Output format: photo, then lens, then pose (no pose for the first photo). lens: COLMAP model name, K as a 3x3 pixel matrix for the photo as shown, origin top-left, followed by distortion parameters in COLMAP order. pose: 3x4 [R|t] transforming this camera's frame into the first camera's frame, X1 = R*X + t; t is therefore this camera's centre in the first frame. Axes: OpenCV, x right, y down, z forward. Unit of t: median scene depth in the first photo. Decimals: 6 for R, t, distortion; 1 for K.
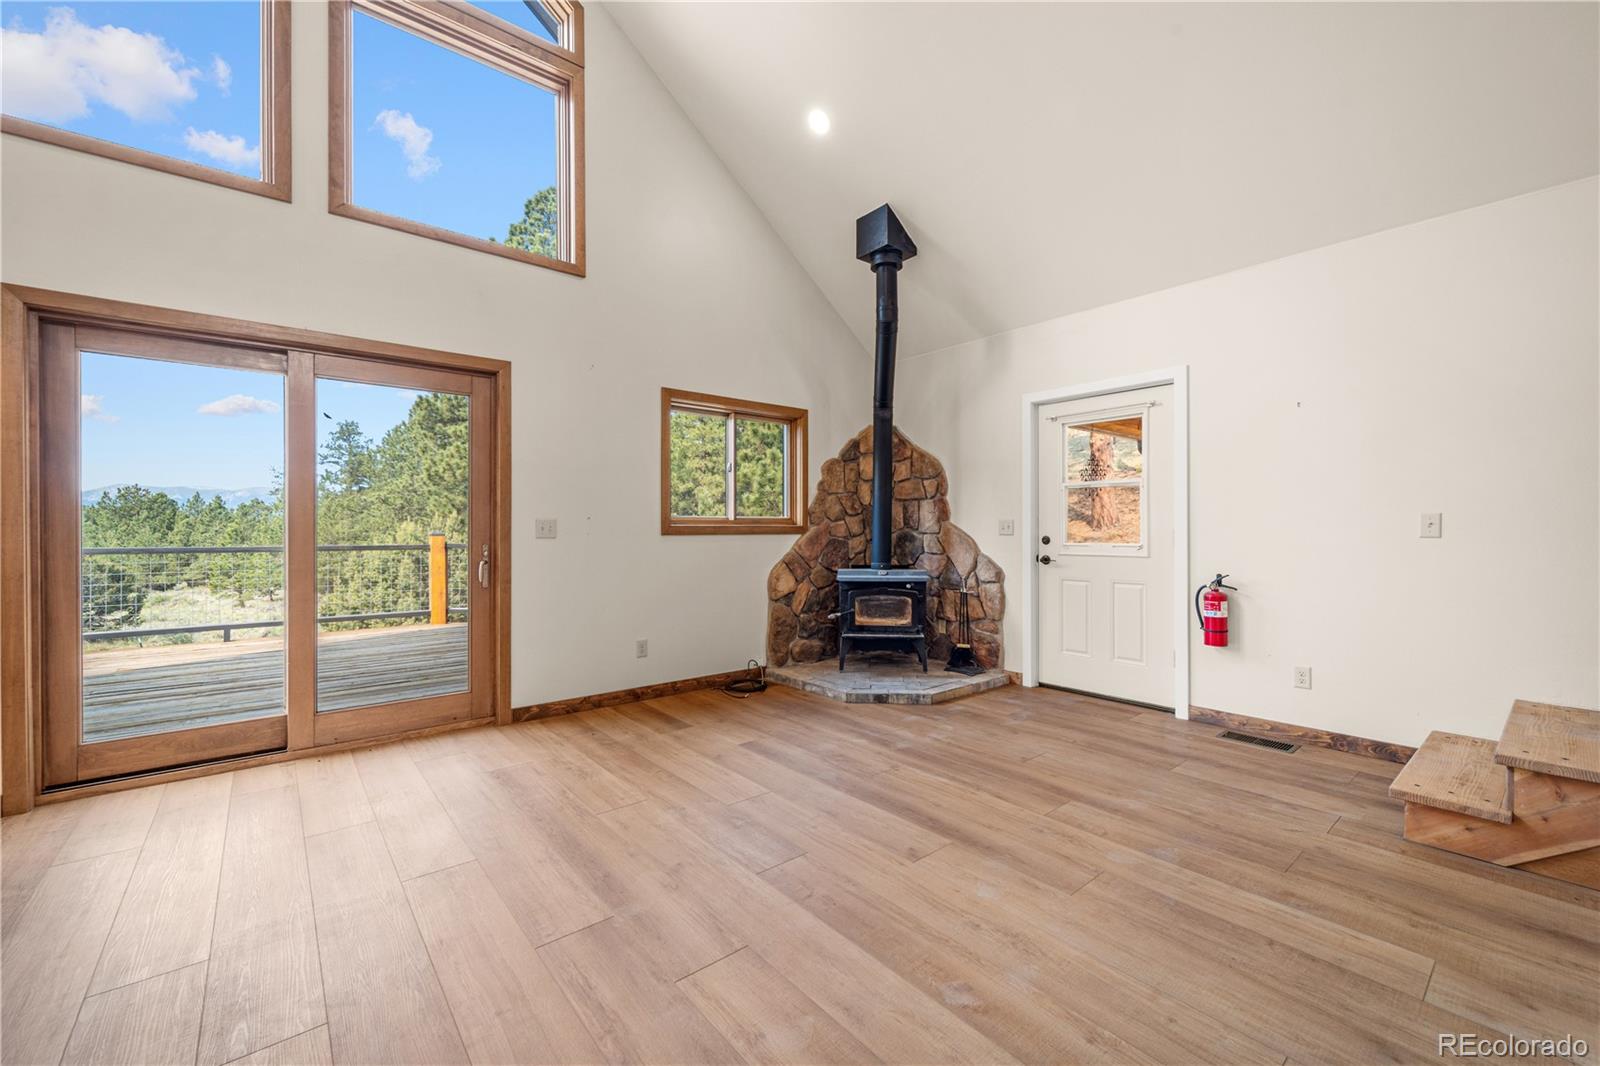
lens RADIAL K [[633.2, 0, 800.0], [0, 633.2, 533.0], [0, 0, 1]] dist [0.000070, -0.000524]
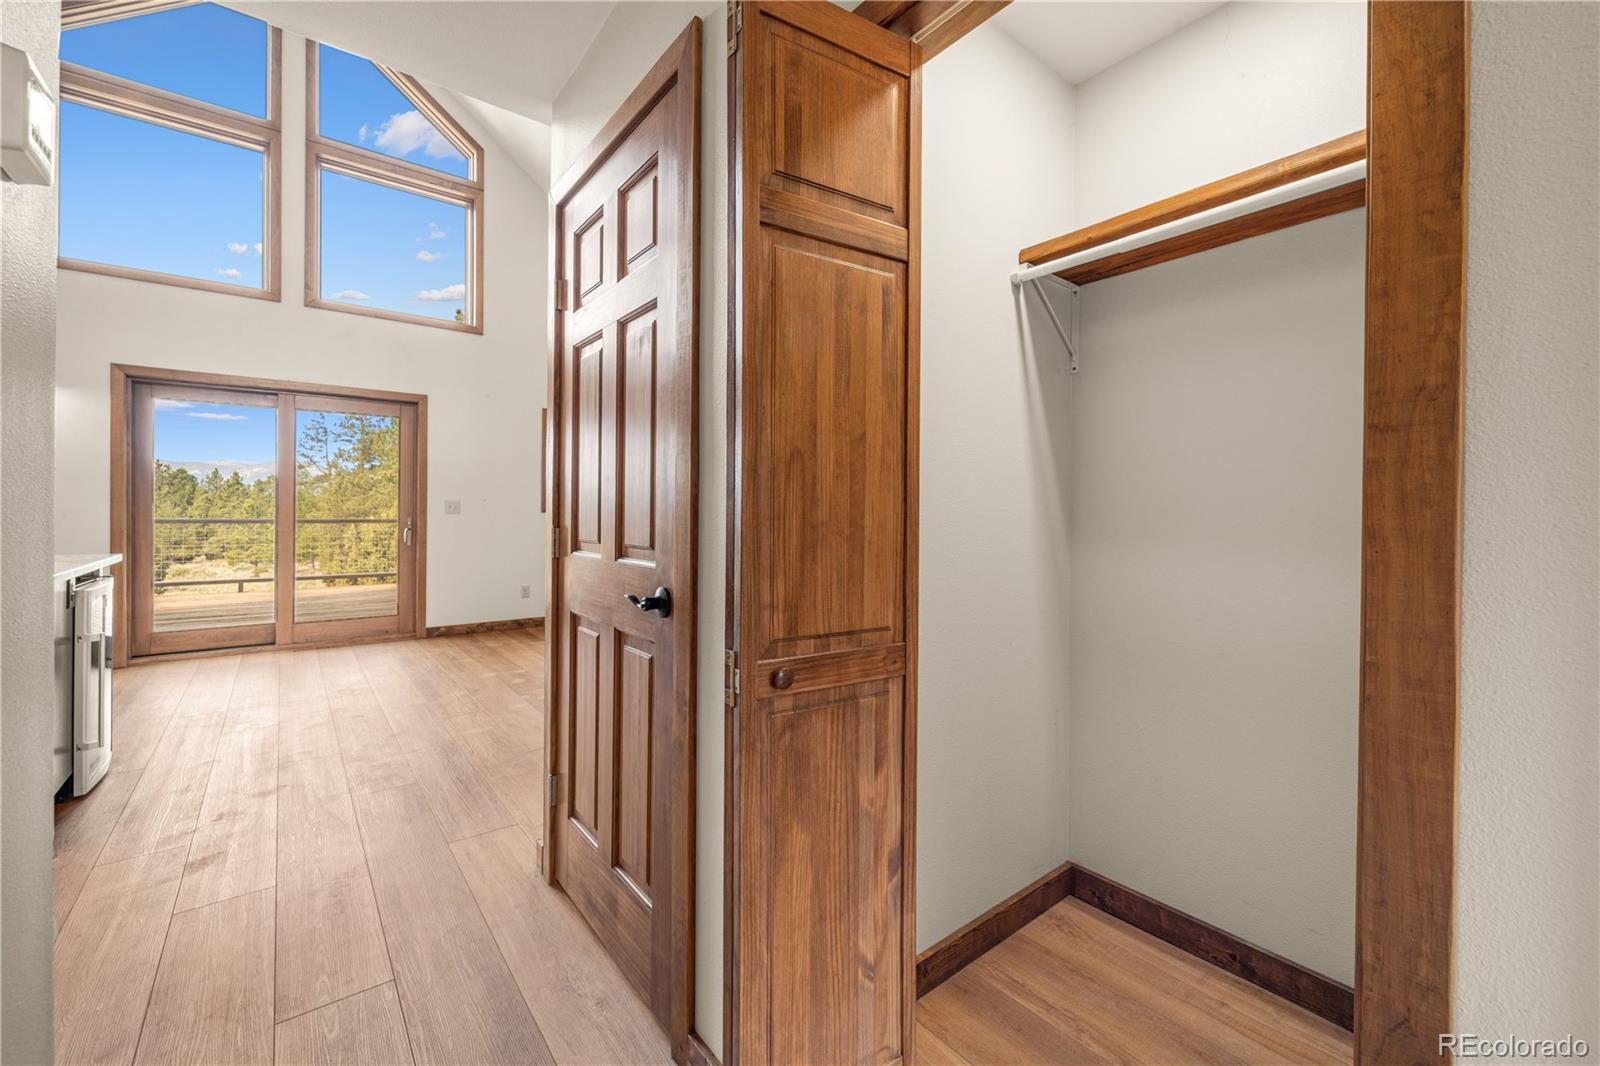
lens RADIAL K [[640.8, 0, 799.7], [0, 640.8, 513.5], [0, 0, 1]] dist [-0.000042, 0.000336]
pose [[0.999719, 0.009628, -0.021674, 0.381101], [-0.009638, 0.999953, -0.000360, 0.000675], [0.021669, 0.000569, 0.999765, -0.411365]]
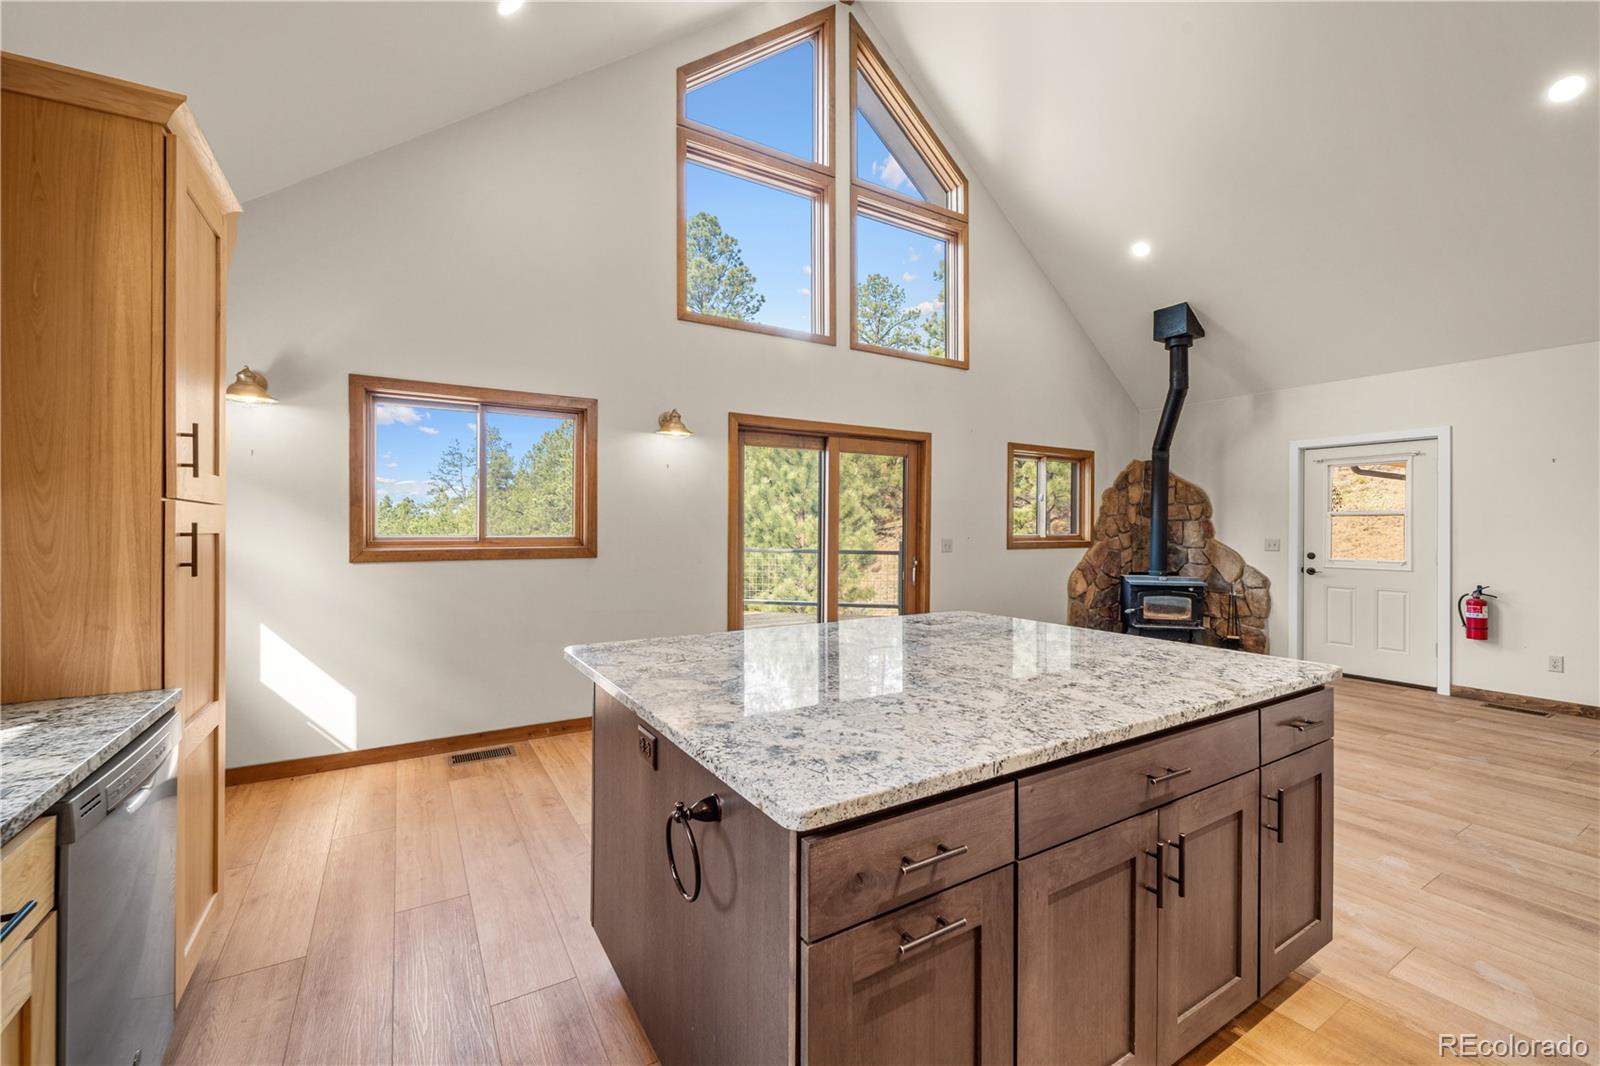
lens RADIAL K [[644.3, 0, 794.4], [0, 644.3, 531.4], [0, 0, 1]] dist [-0.000785, -0.000017]
pose [[0.988936, 0.005617, -0.148234, -0.458102], [-0.005287, 0.999983, 0.002623, -0.036333], [0.148246, -0.001810, 0.988949, -0.447951]]
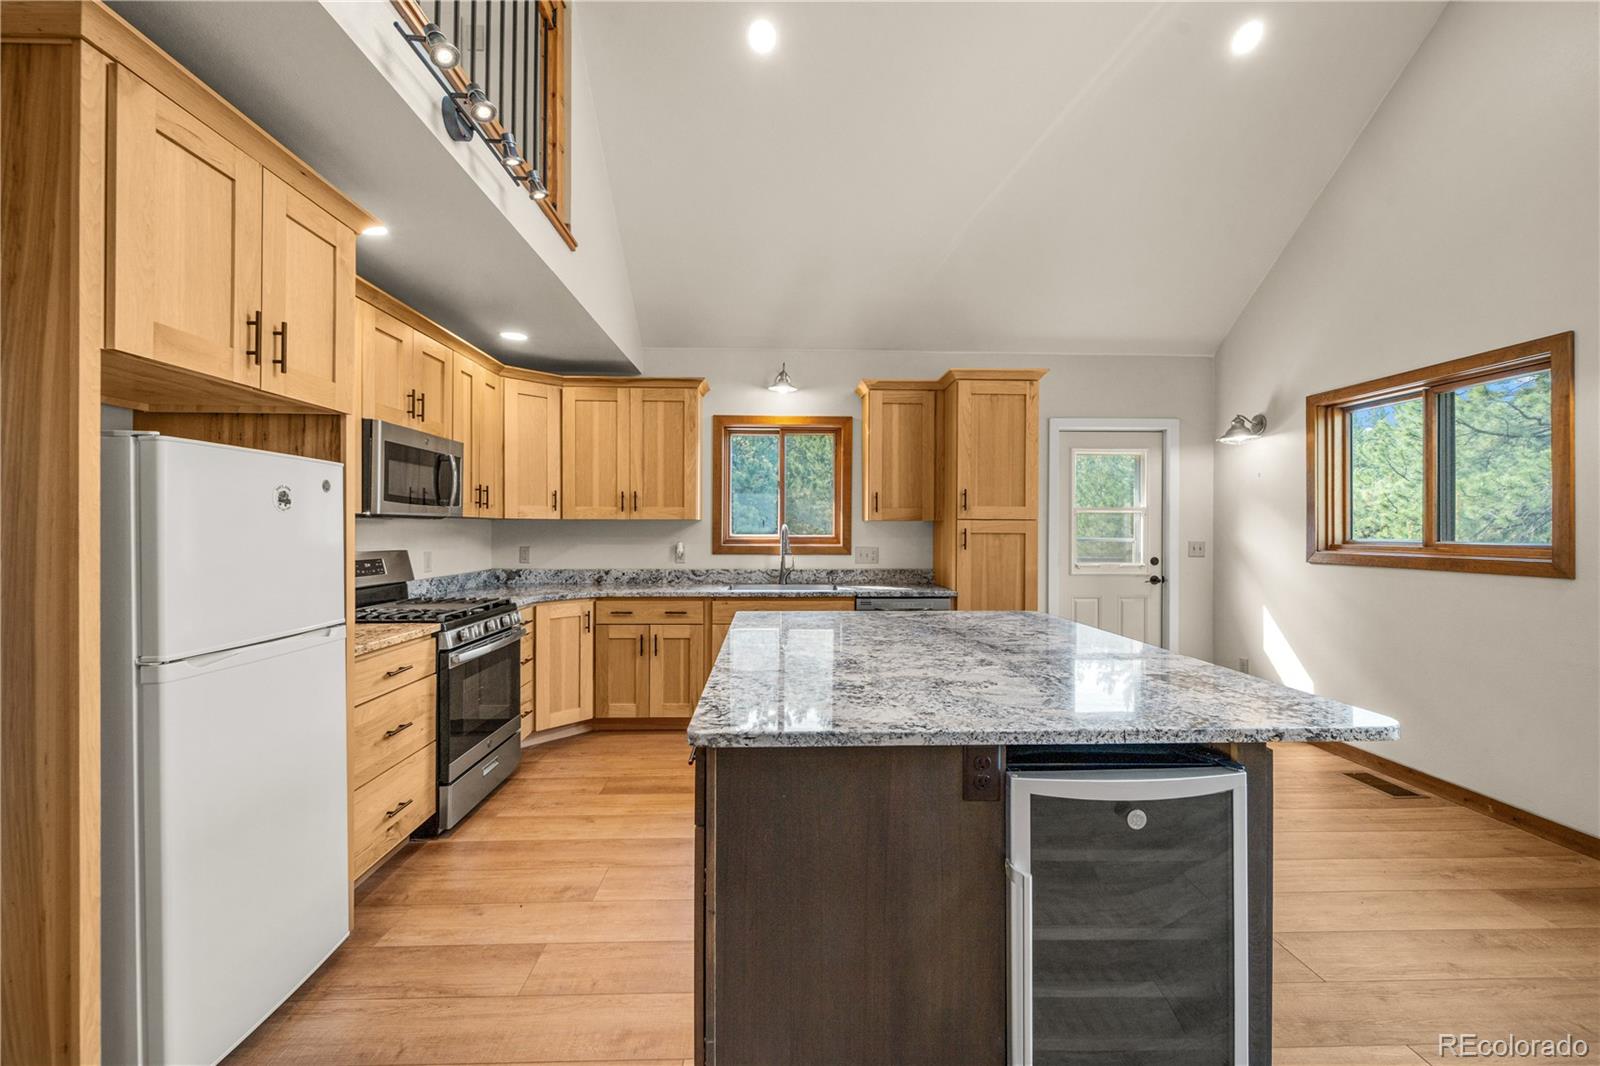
lens RADIAL K [[644.3, 0, 794.4], [0, 644.3, 531.4], [0, 0, 1]] dist [-0.000785, -0.000017]
pose [[-0.616222, 0.003269, -0.787566, 0.038426], [-0.004151, 0.999964, 0.007398, -0.039889], [0.787562, 0.007828, -0.616186, 0.246512]]
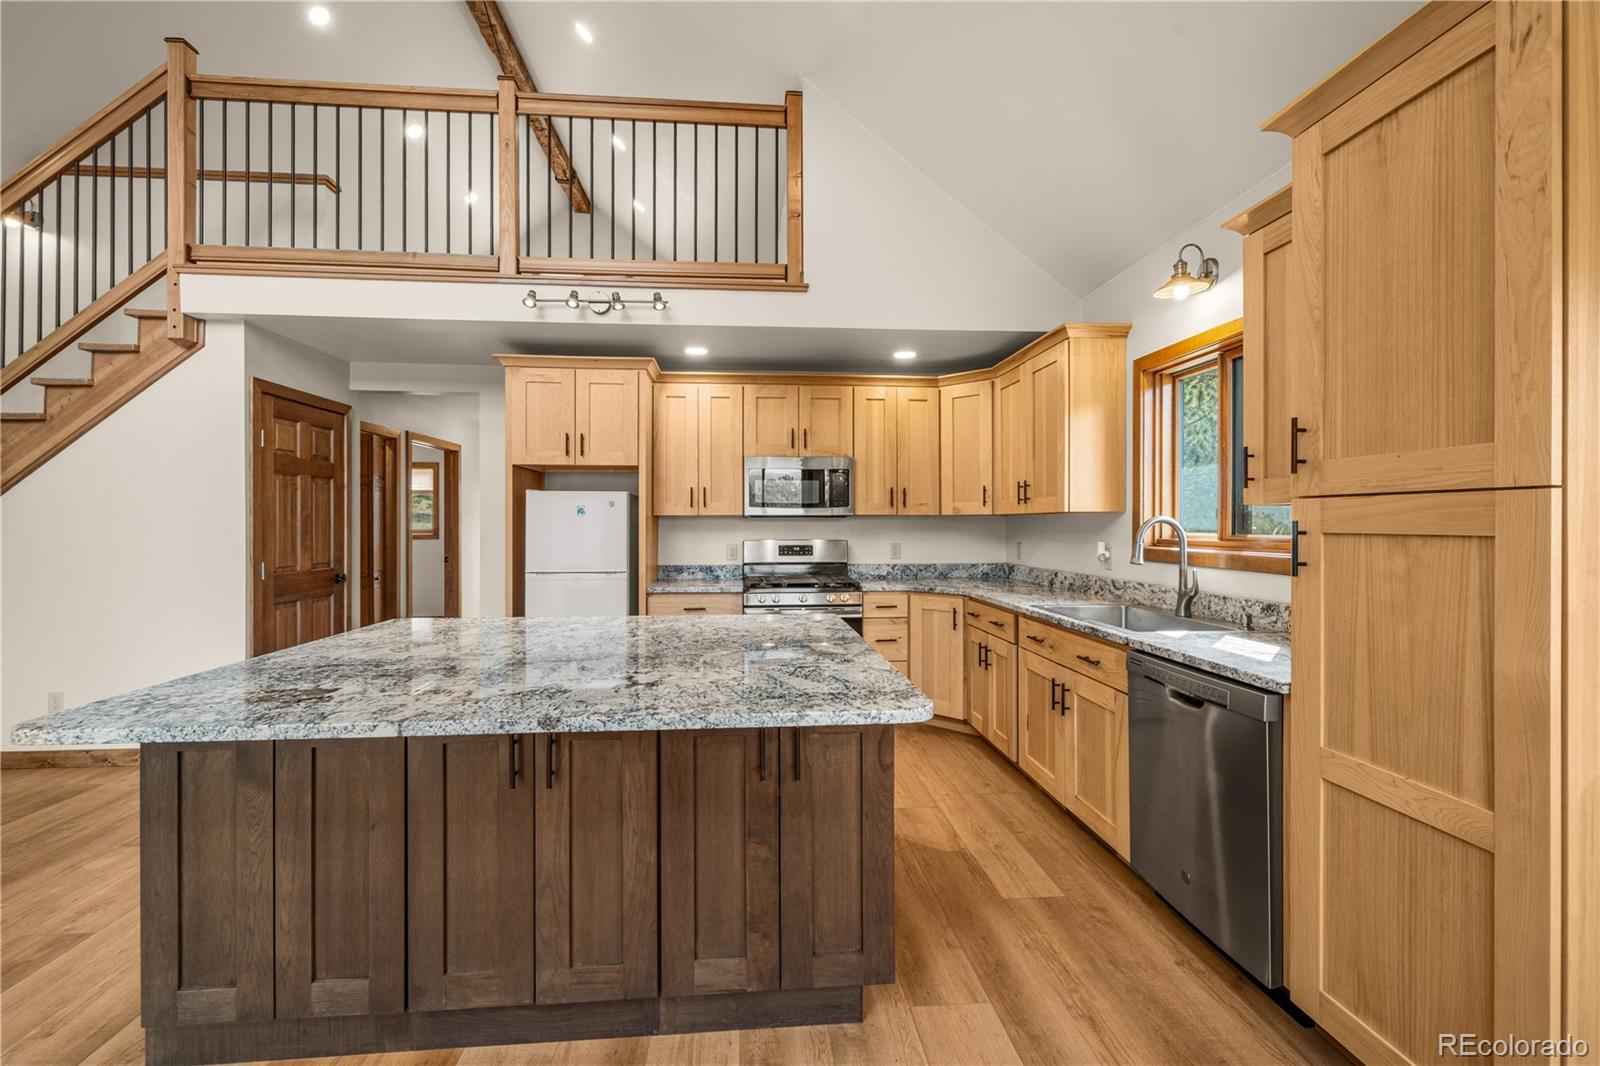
lens RADIAL K [[646.7, 0, 796.1], [0, 646.7, 516.8], [0, 0, 1]] dist [-0.001014, -0.000213]
pose [[-0.820992, 0.009319, 0.570863, -0.832738], [0.004646, 0.999943, -0.009642, -0.038243], [-0.570920, -0.005264, -0.820989, 0.319867]]
